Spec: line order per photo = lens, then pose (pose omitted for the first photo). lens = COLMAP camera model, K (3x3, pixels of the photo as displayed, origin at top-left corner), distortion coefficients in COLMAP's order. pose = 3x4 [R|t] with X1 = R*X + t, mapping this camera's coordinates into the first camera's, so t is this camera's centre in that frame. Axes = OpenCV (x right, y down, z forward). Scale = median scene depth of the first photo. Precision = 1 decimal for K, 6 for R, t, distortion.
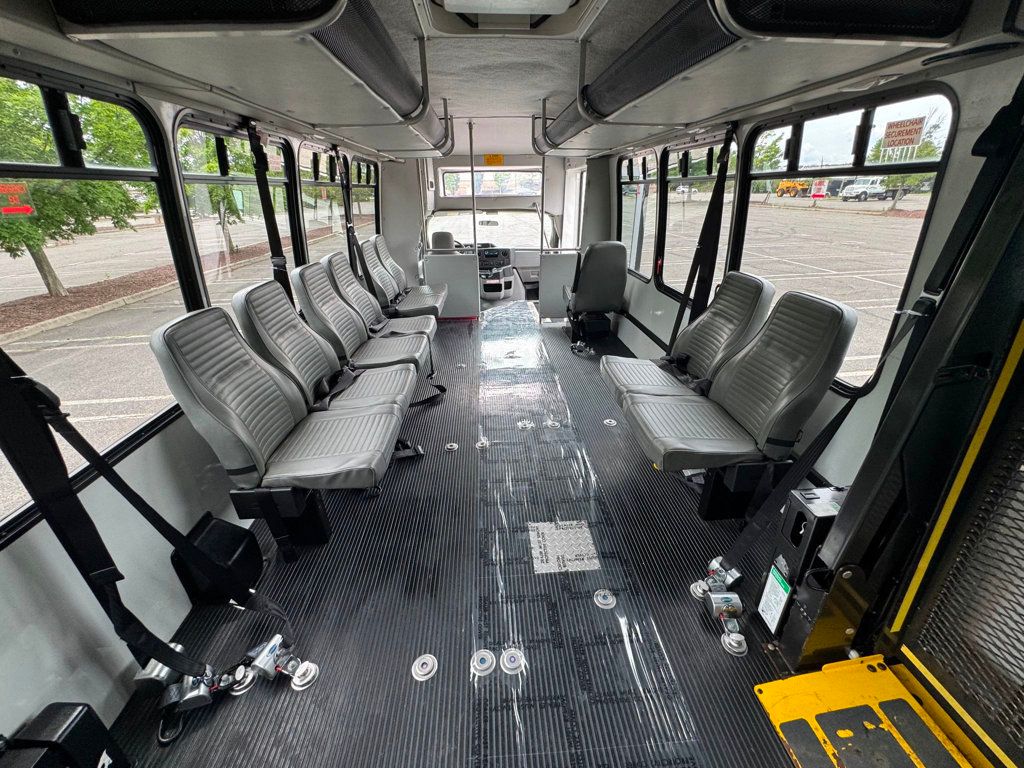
lens RADIAL K [[415.0, 0, 513.7], [0, 415.0, 366.5], [0, 0, 1]] dist [0.000508, 0.000368]
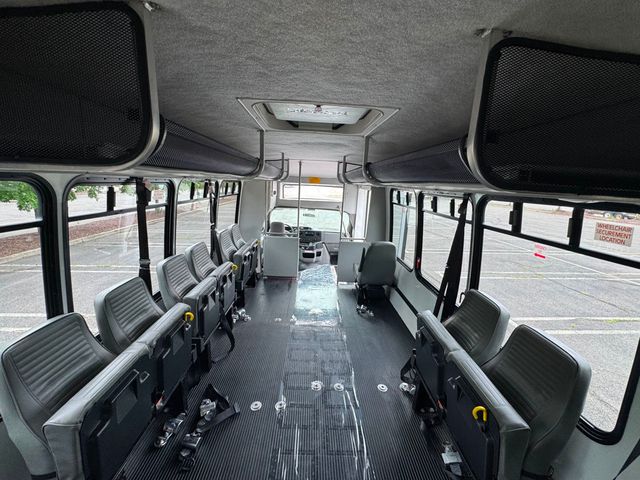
lens RADIAL K [[259.4, 0, 321.1], [0, 259.4, 229.0], [0, 0, 1]] dist [0.000508, 0.000368]
pose [[0.997568, 0.064972, -0.025244, 0.022444], [-0.069018, 0.971384, -0.227266, -0.114397], [0.009756, 0.228456, 0.973505, 0.073226]]
